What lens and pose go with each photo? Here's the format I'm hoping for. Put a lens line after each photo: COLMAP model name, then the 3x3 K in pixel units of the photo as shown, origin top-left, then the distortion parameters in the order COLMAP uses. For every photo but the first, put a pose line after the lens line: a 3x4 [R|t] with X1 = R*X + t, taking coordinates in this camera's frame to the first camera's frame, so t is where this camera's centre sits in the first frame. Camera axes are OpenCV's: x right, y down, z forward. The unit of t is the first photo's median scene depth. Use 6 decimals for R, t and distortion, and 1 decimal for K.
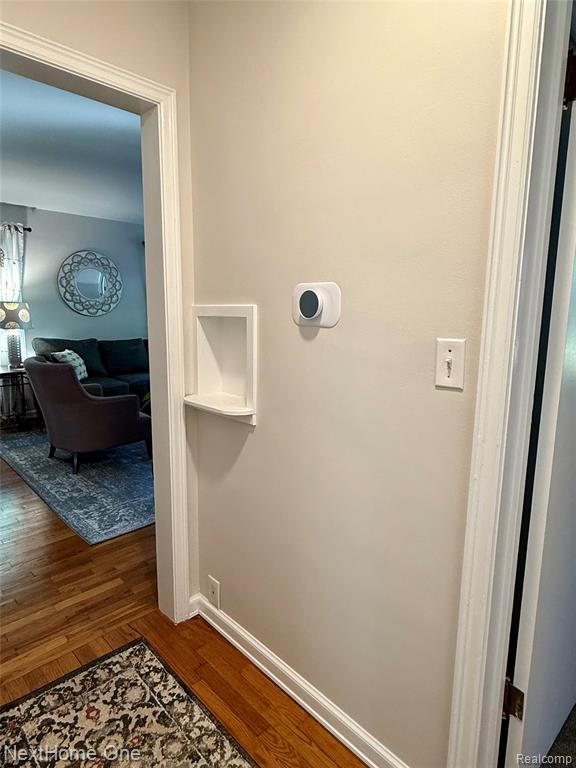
lens RADIAL K [[452.3, 0, 286.9], [0, 452.3, 379.5], [0, 0, 1]] dist [0.019794, -0.000109]
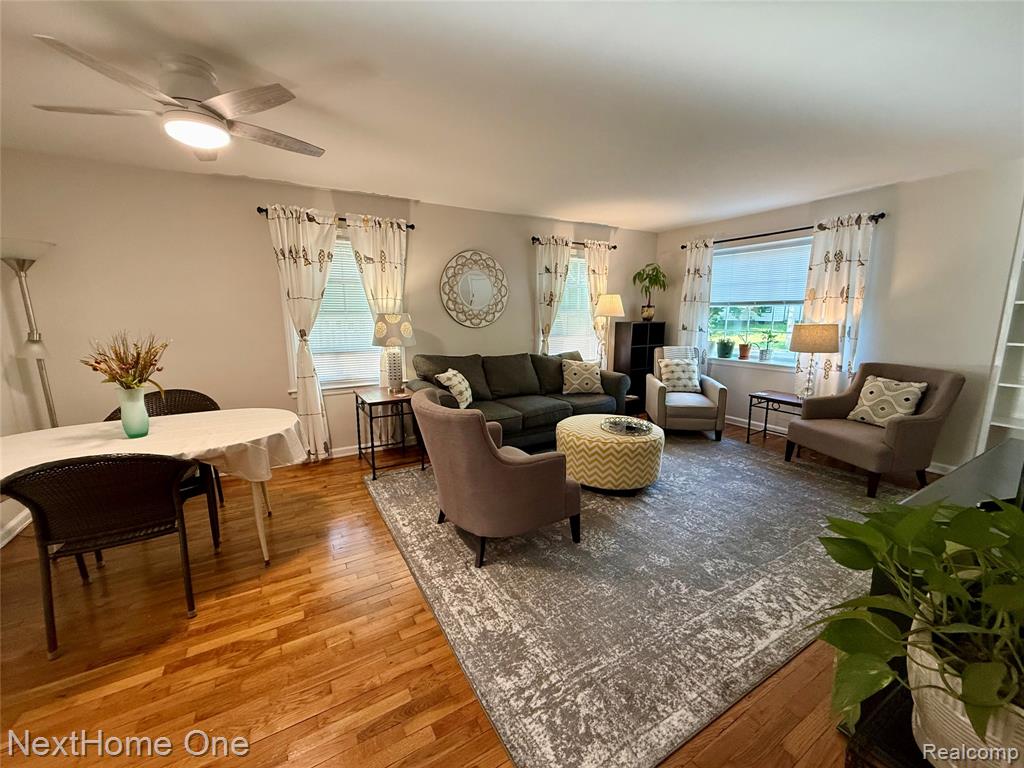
lens RADIAL K [[407.6, 0, 515.6], [0, 407.6, 388.4], [0, 0, 1]] dist [-0.002514, 0.000341]
pose [[0.973273, 0.026817, -0.228082, -0.201484], [-0.020380, 0.999326, 0.030530, -0.057452], [0.228747, -0.025065, 0.973163, 0.306730]]
